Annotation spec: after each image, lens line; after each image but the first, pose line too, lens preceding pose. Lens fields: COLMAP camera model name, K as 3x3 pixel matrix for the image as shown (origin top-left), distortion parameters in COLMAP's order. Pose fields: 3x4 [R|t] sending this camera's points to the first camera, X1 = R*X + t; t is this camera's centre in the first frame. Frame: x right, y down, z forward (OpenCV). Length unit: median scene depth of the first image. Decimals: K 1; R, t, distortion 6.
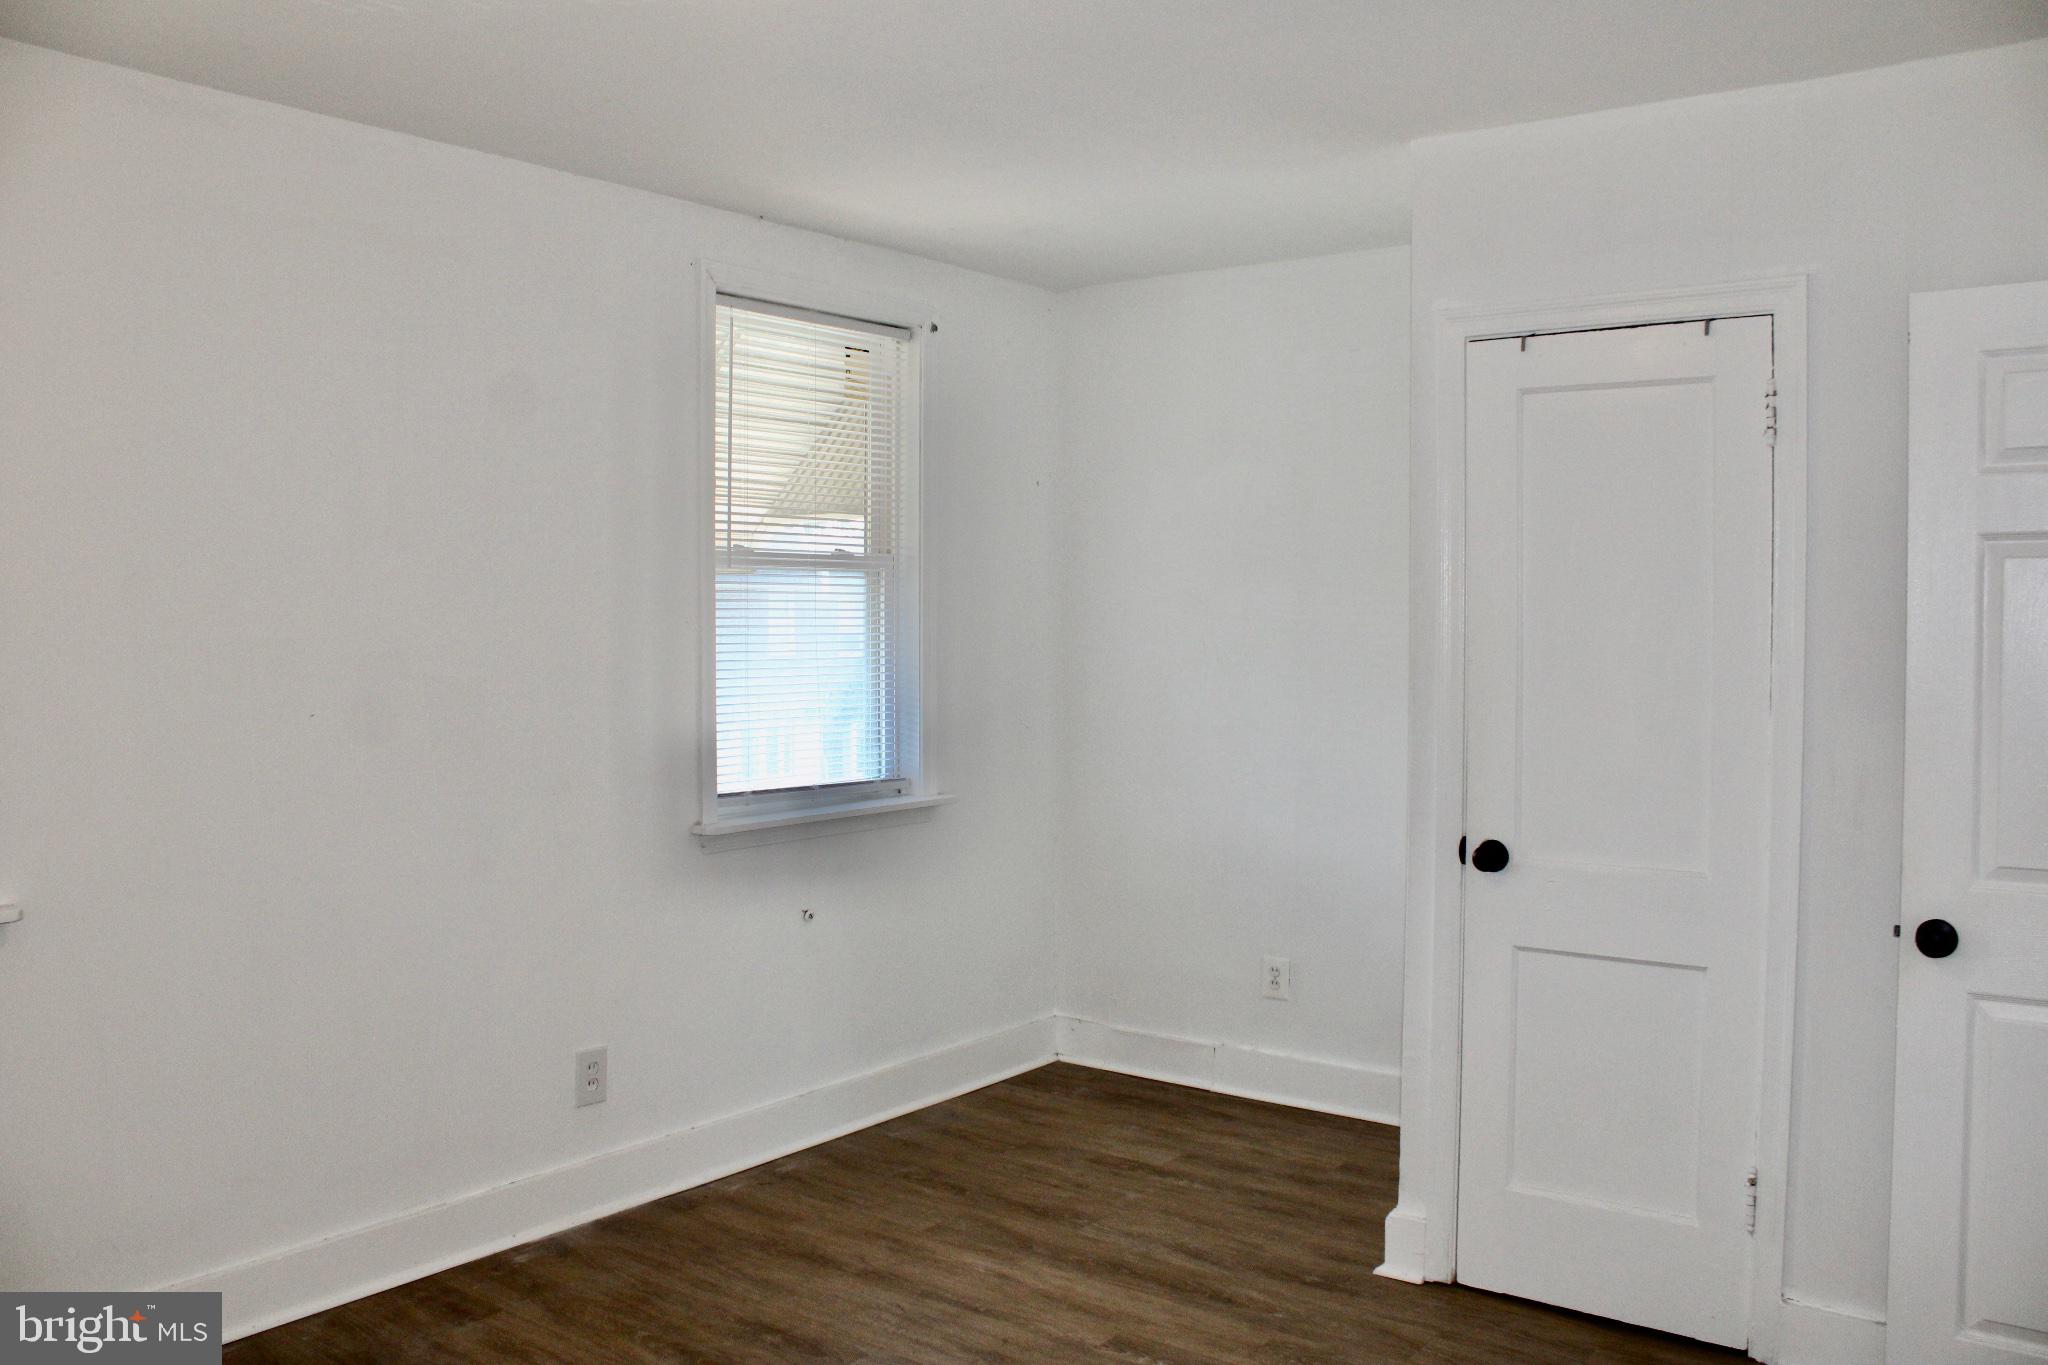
lens RADIAL K [[1714.6, 0, 1026.4], [0, 1714.6, 656.9], [0, 0, 1]] dist [-0.161602, 0.137080]
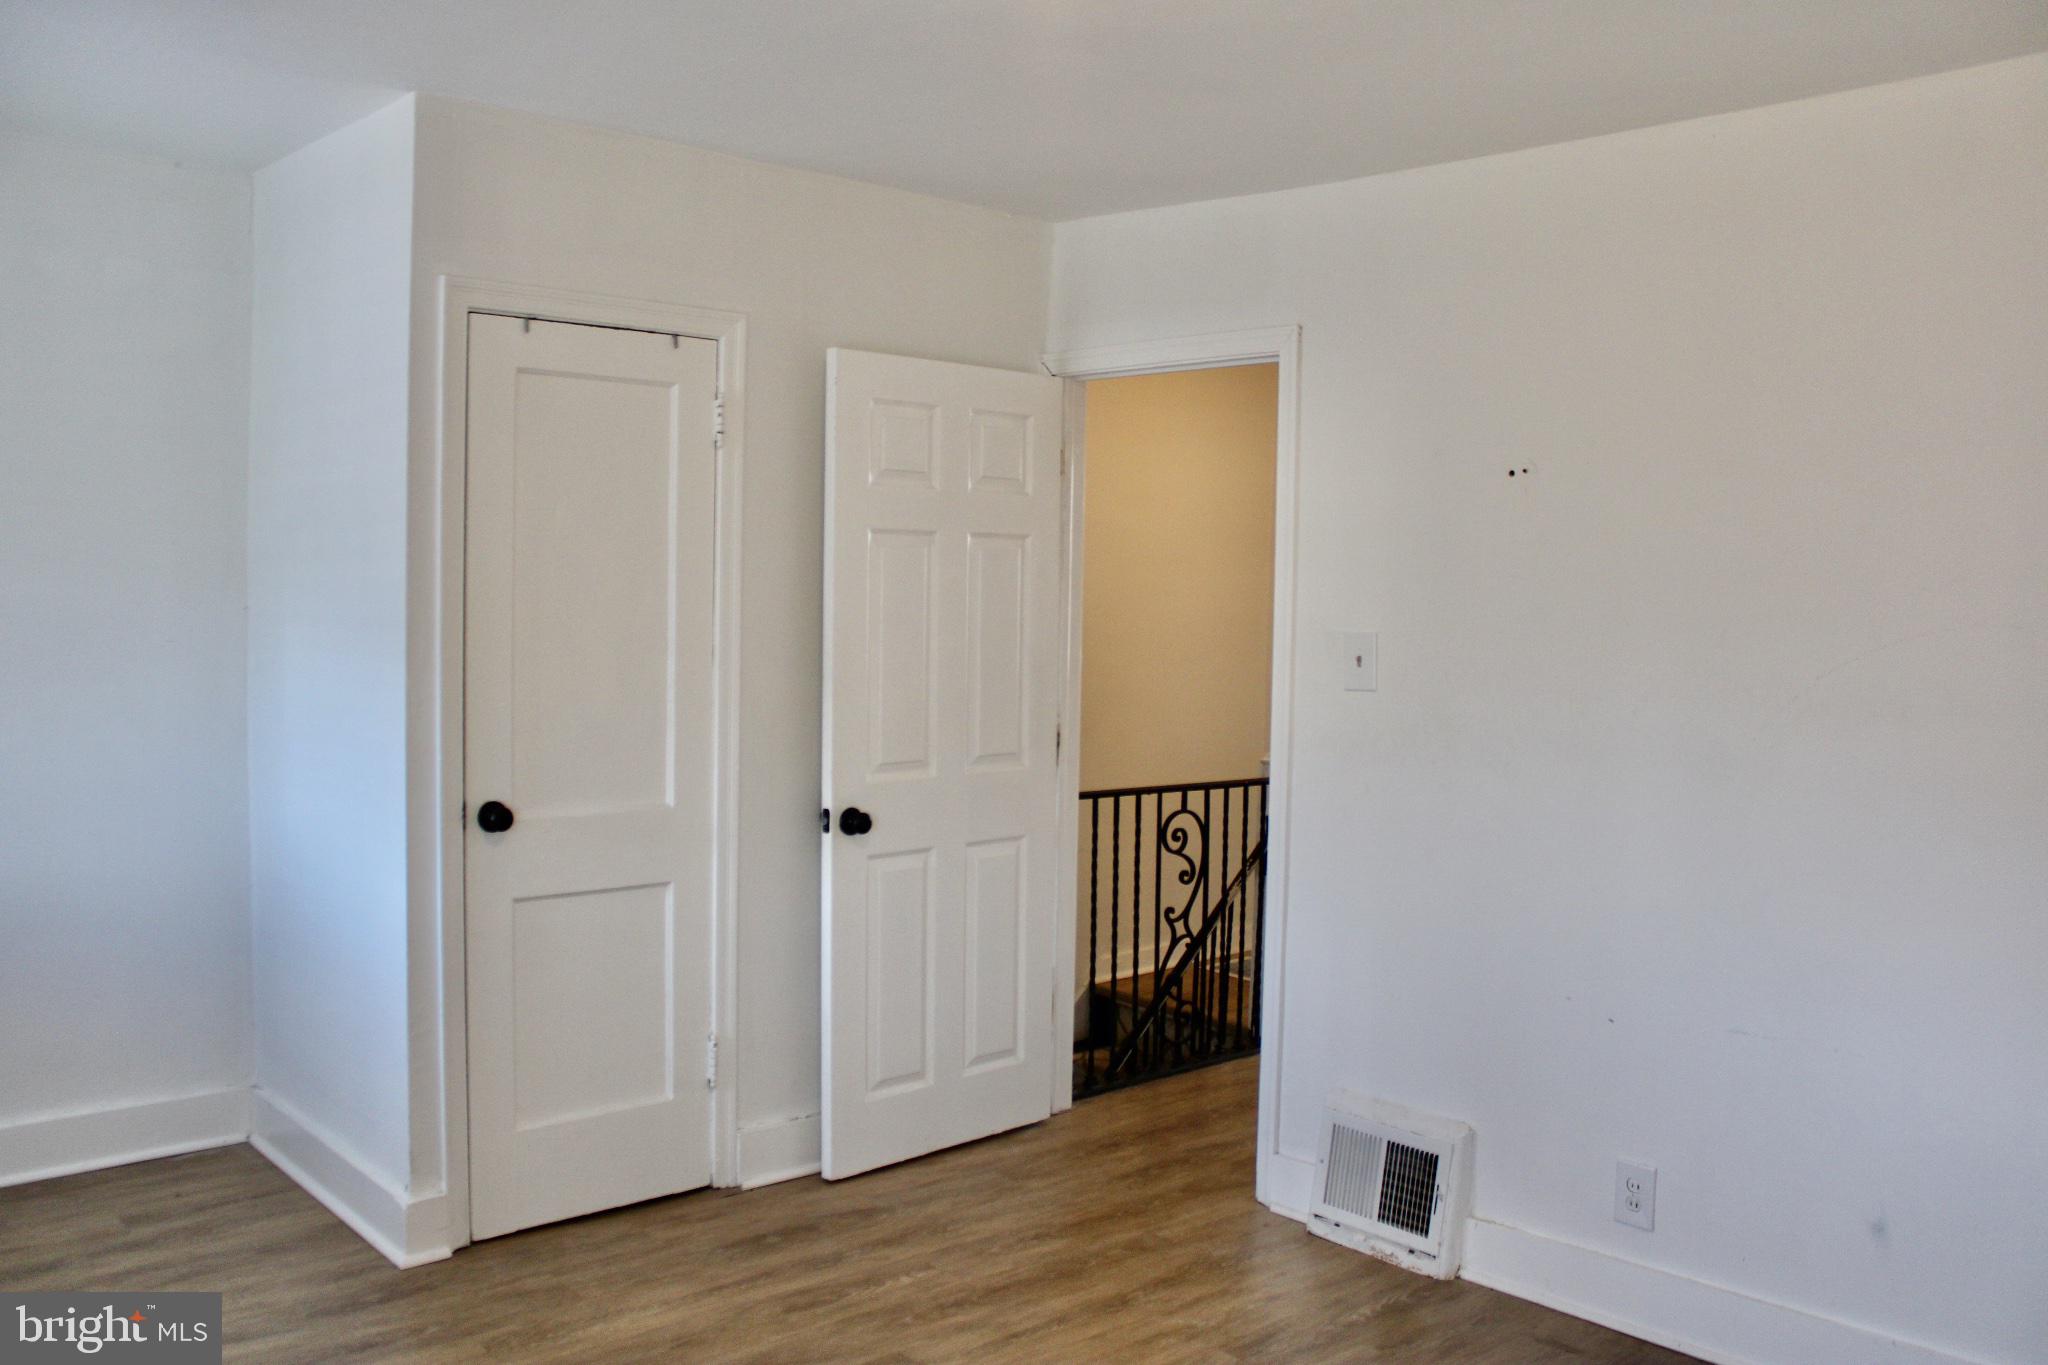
lens RADIAL K [[1714.6, 0, 1031.9], [0, 1714.6, 666.7], [0, 0, 1]] dist [-0.161602, 0.137080]
pose [[0.173255, -0.044234, 0.983883, -0.562362], [0.009484, 0.999020, 0.043244, -0.012734], [-0.984831, 0.001838, 0.173505, 0.412881]]
